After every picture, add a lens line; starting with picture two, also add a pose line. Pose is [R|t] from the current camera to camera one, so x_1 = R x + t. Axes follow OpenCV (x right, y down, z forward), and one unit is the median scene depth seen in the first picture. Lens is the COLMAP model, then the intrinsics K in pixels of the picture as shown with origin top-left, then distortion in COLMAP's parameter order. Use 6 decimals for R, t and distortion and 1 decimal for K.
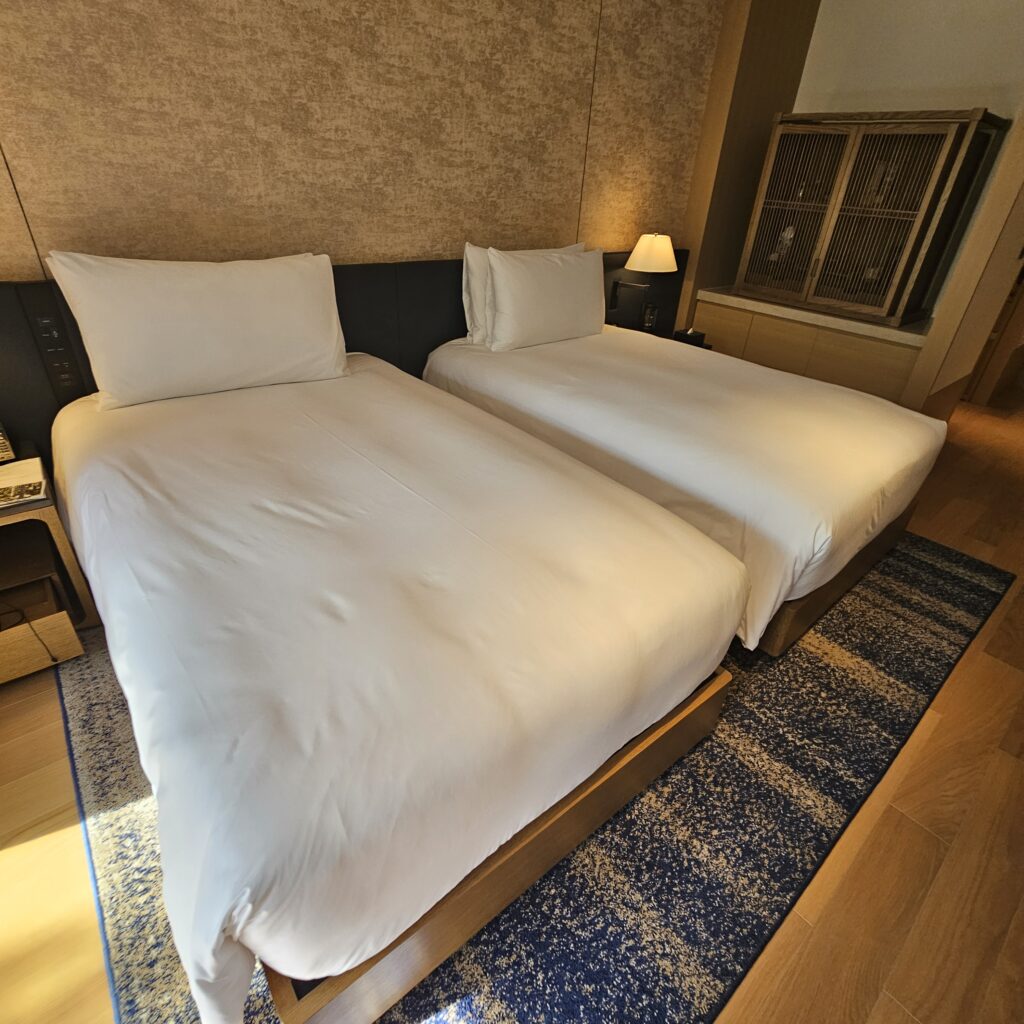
lens RADIAL K [[563.2, 0, 512.7], [0, 563.2, 507.0], [0, 0, 1]] dist [-0.005659, 0.002988]
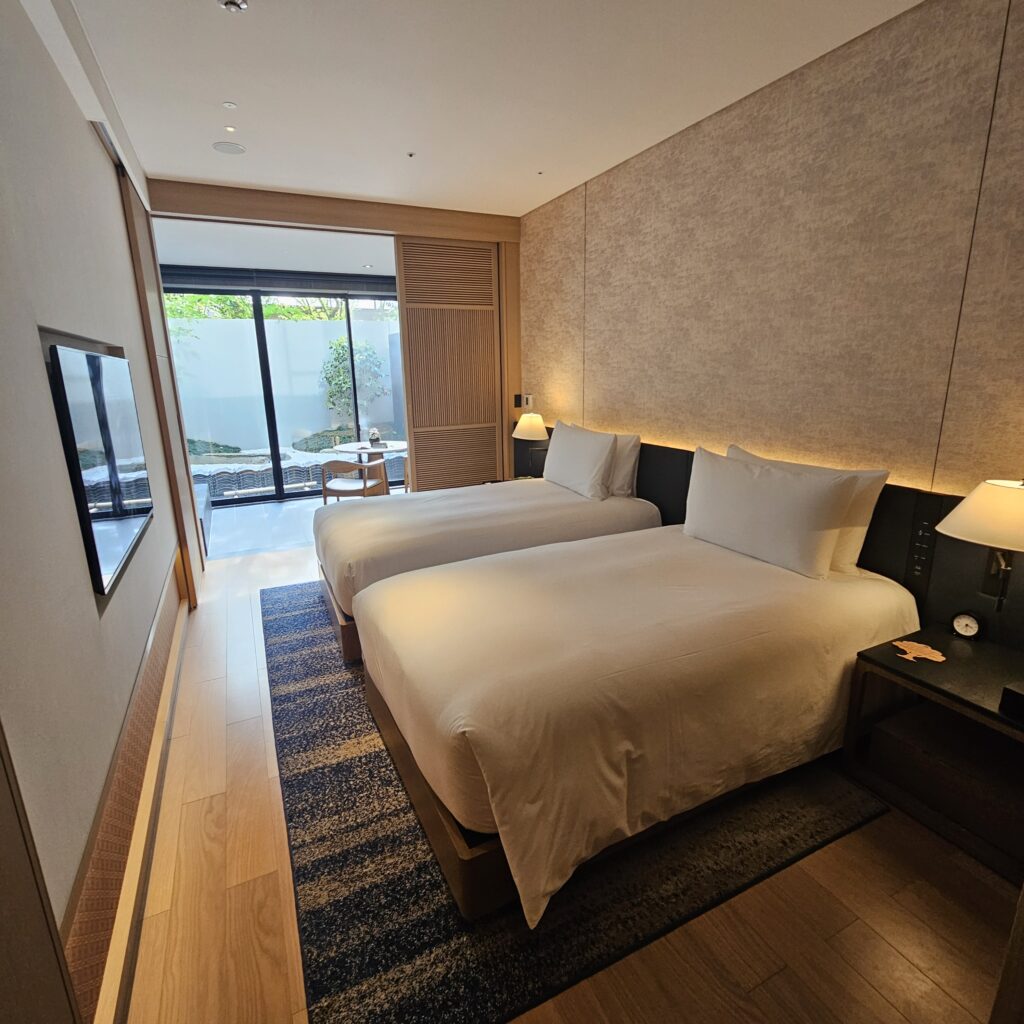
lens RADIAL K [[563.2, 0, 509.1], [0, 563.2, 510.7], [0, 0, 1]] dist [-0.005659, 0.002988]
pose [[-0.252881, 0.188406, -0.948976, 1.354913], [-0.487493, 0.822430, 0.293188, -0.580662], [0.835705, 0.536760, -0.116130, 1.019777]]
